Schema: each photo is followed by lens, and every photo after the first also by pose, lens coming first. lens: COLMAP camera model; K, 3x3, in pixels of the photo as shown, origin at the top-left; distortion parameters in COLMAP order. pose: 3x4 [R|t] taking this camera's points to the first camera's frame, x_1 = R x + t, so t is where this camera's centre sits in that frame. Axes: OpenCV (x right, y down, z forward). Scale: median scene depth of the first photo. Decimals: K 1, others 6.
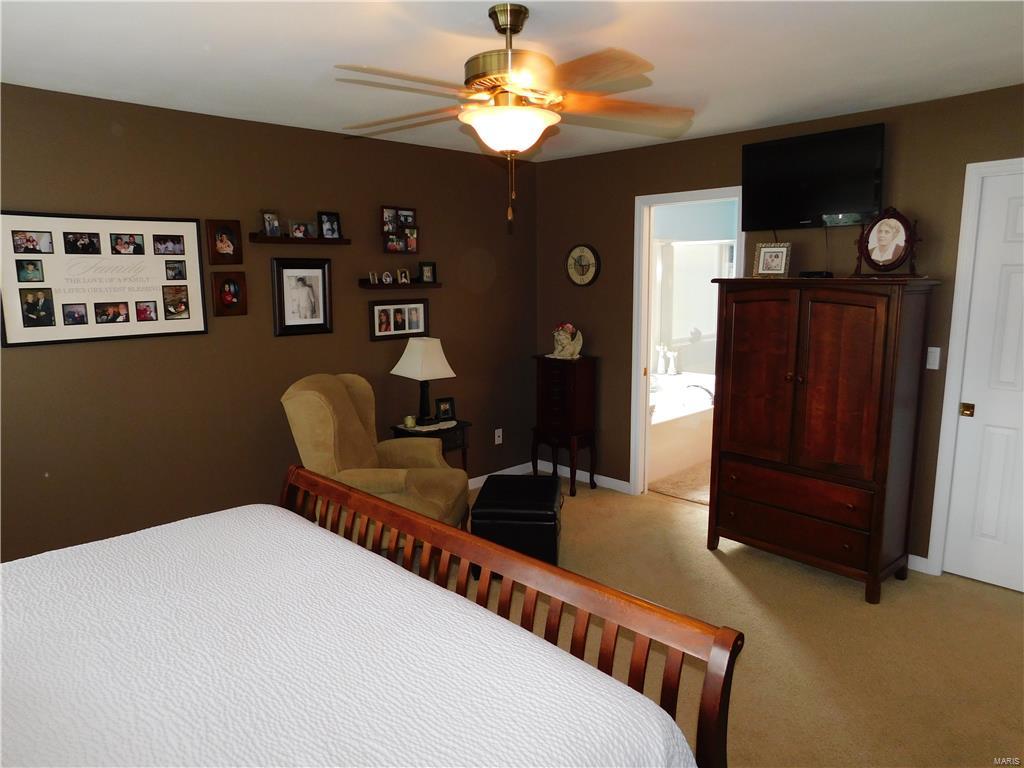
lens RADIAL K [[676.4, 0, 511.7], [0, 676.4, 386.0], [0, 0, 1]] dist [-0.064606, 0.051824]
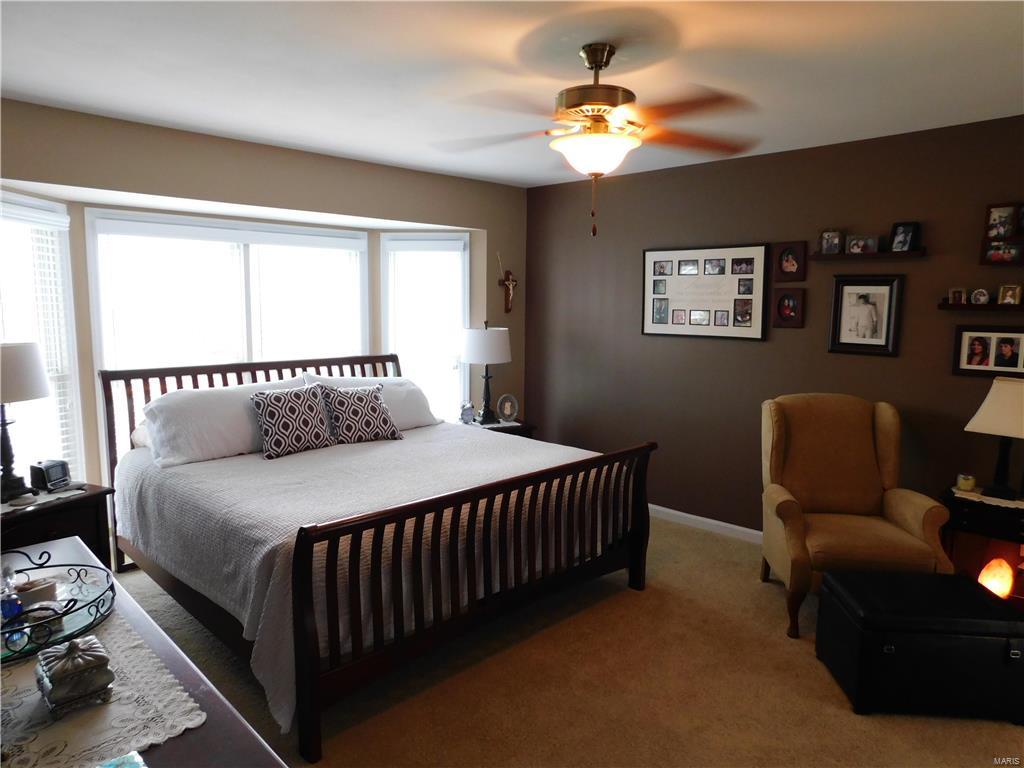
lens RADIAL K [[676.4, 0, 512.0], [0, 676.4, 387.2], [0, 0, 1]] dist [-0.064606, 0.051824]
pose [[0.008306, 0.132553, -0.991141, 0.662857], [-0.174822, 0.976103, 0.129076, -0.070201], [0.984565, 0.172201, 0.031281, 0.516195]]
